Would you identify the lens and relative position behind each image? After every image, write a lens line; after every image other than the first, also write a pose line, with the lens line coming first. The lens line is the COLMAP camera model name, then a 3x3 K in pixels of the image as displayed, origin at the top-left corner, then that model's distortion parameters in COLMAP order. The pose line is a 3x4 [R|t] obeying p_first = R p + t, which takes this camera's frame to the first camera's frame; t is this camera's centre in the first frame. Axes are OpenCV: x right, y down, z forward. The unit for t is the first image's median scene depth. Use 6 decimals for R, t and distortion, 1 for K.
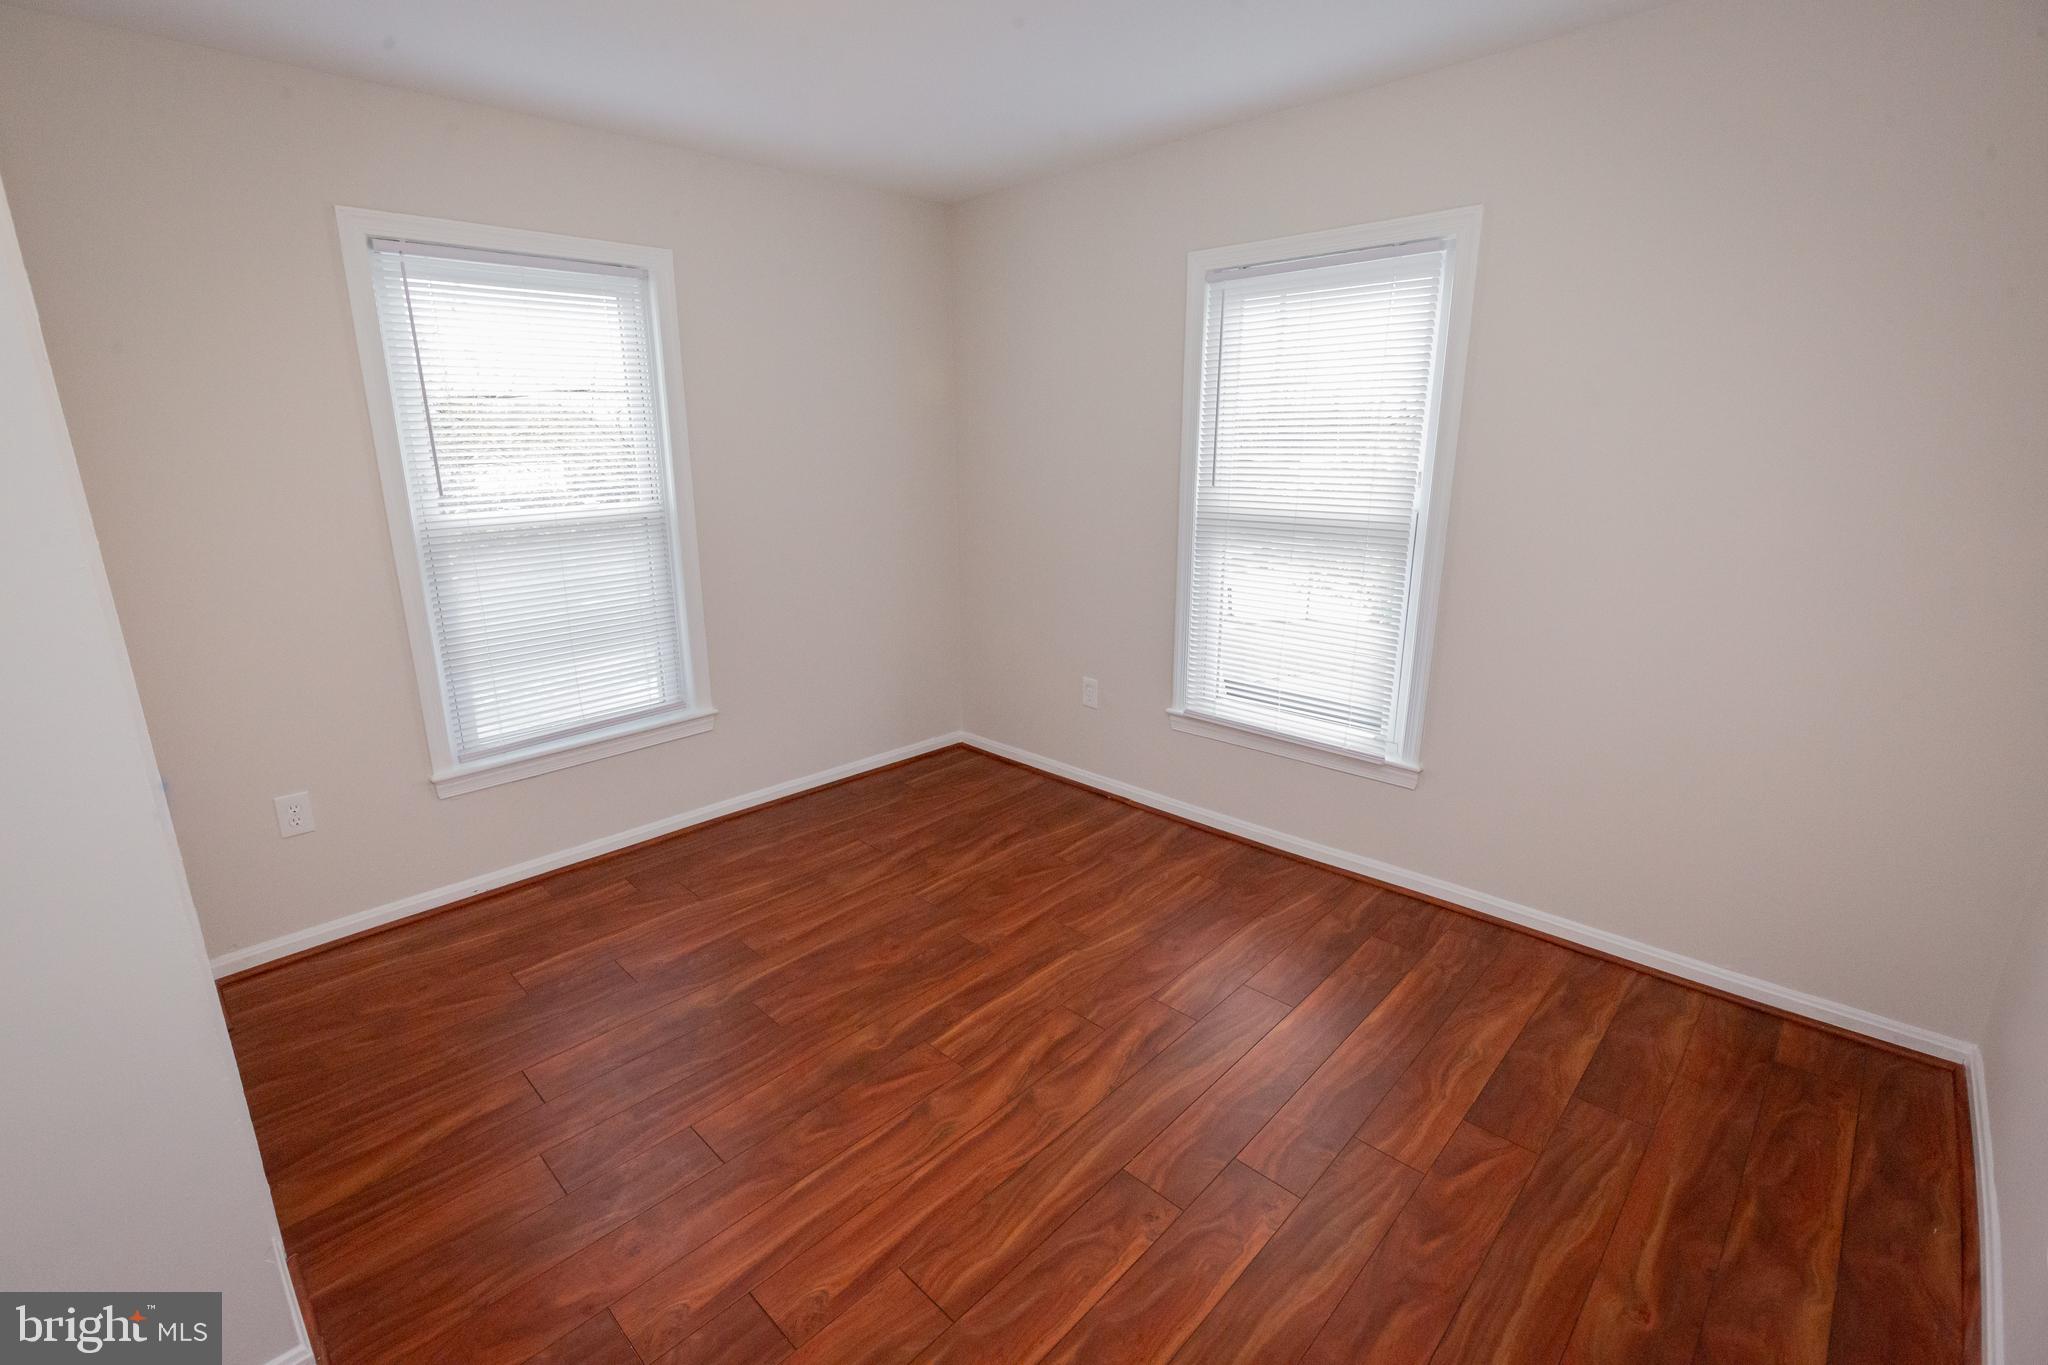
lens RADIAL K [[933.5, 0, 996.9], [0, 933.5, 680.3], [0, 0, 1]] dist [0.008582, -0.001101]
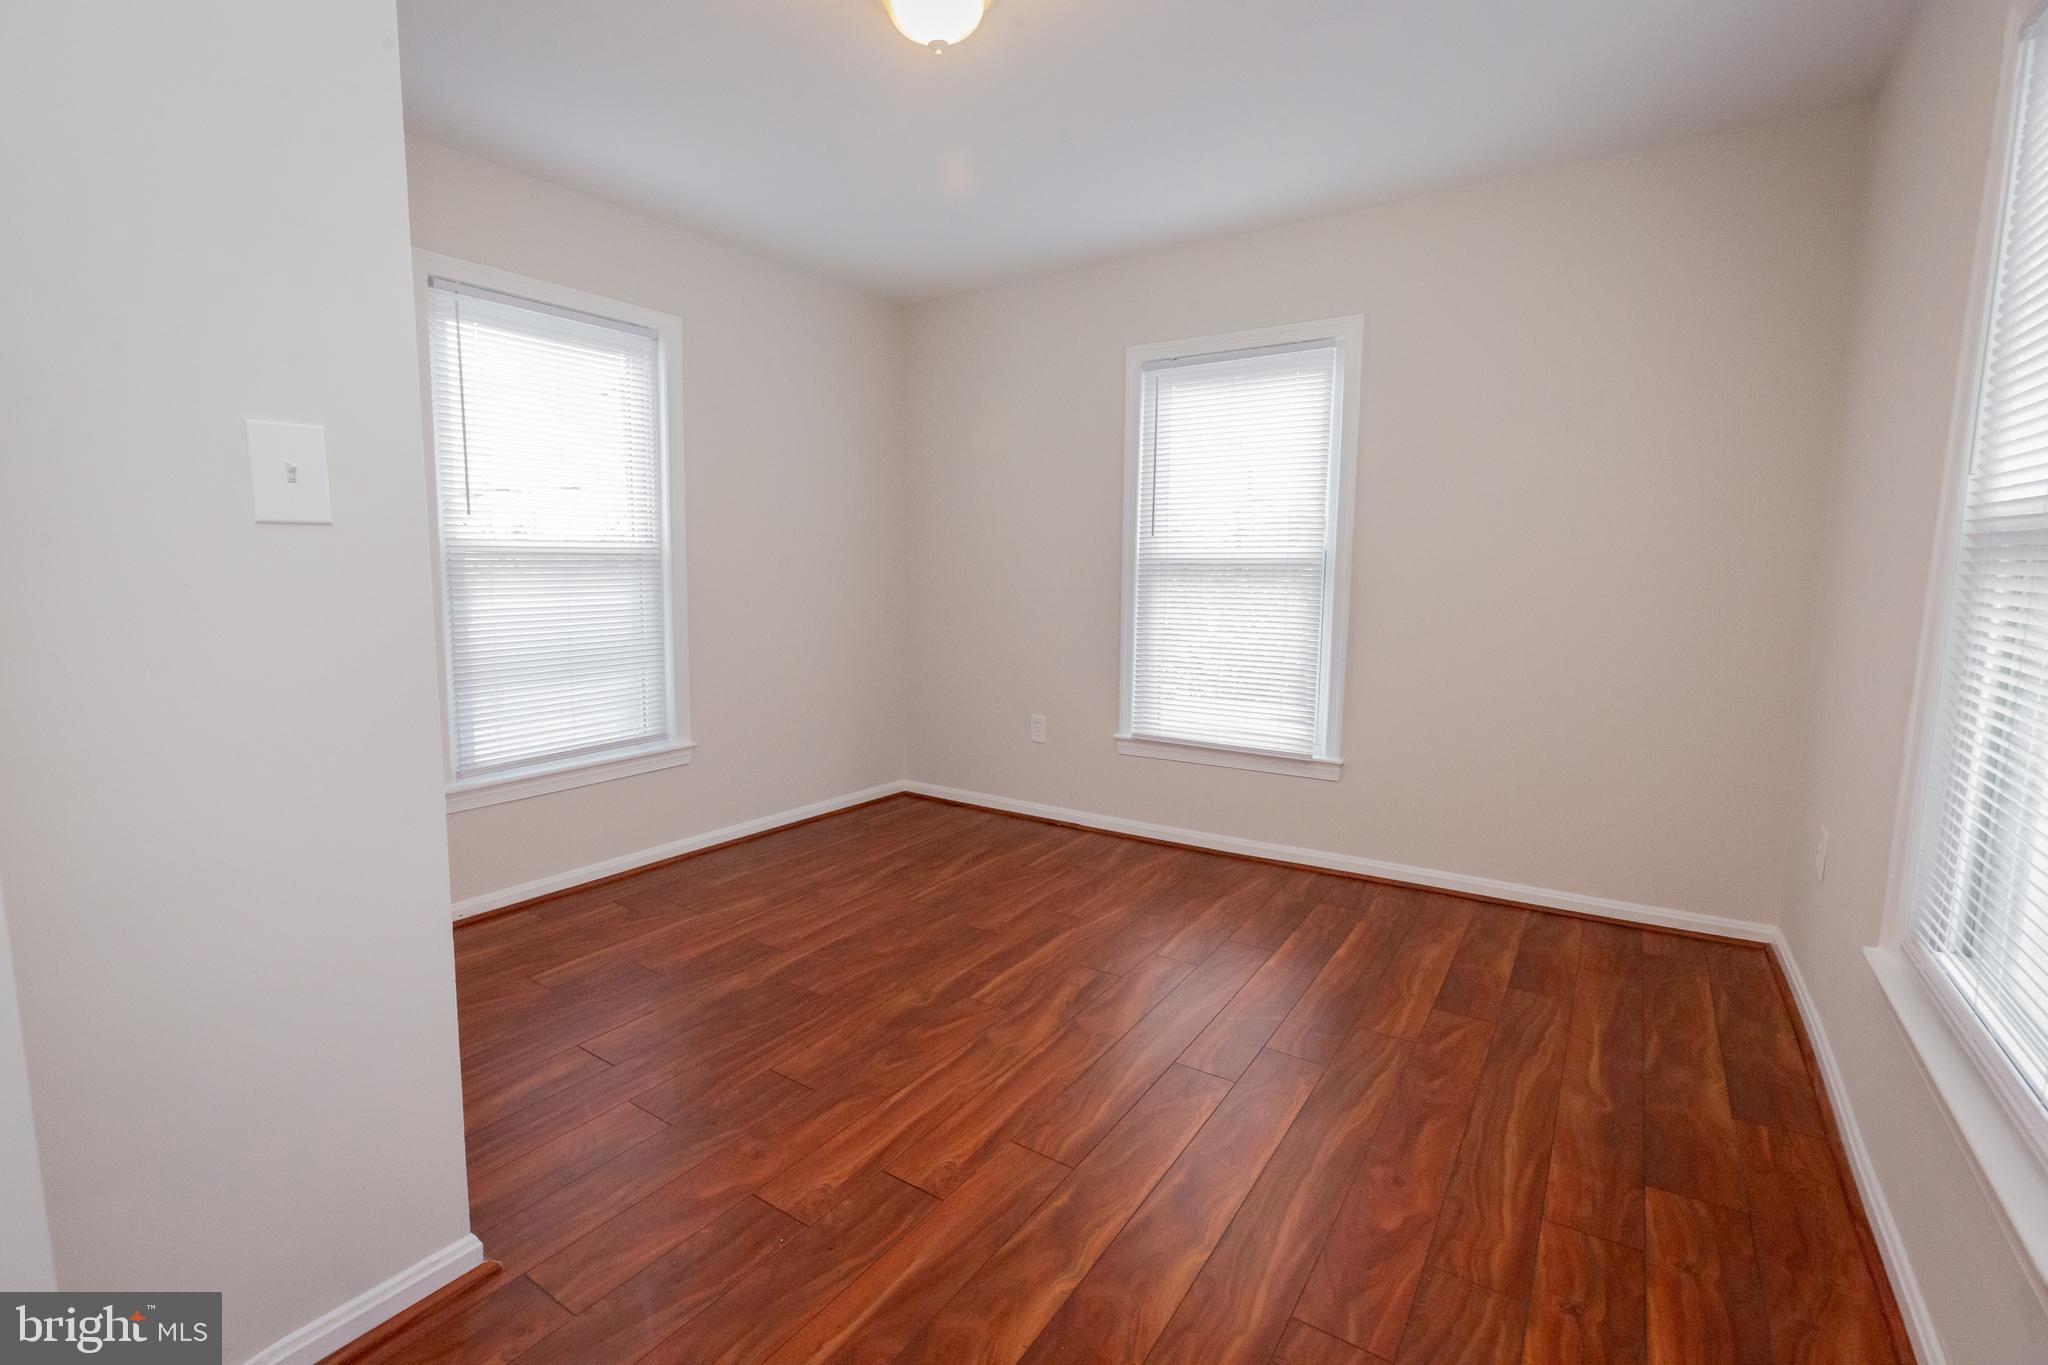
lens RADIAL K [[933.5, 0, 1006.8], [0, 933.5, 671.2], [0, 0, 1]] dist [0.008582, -0.001101]
pose [[0.983488, -0.003524, 0.180938, -0.193132], [0.029655, 0.989433, -0.141923, 0.144836], [-0.178526, 0.144946, 0.973201, -0.104142]]
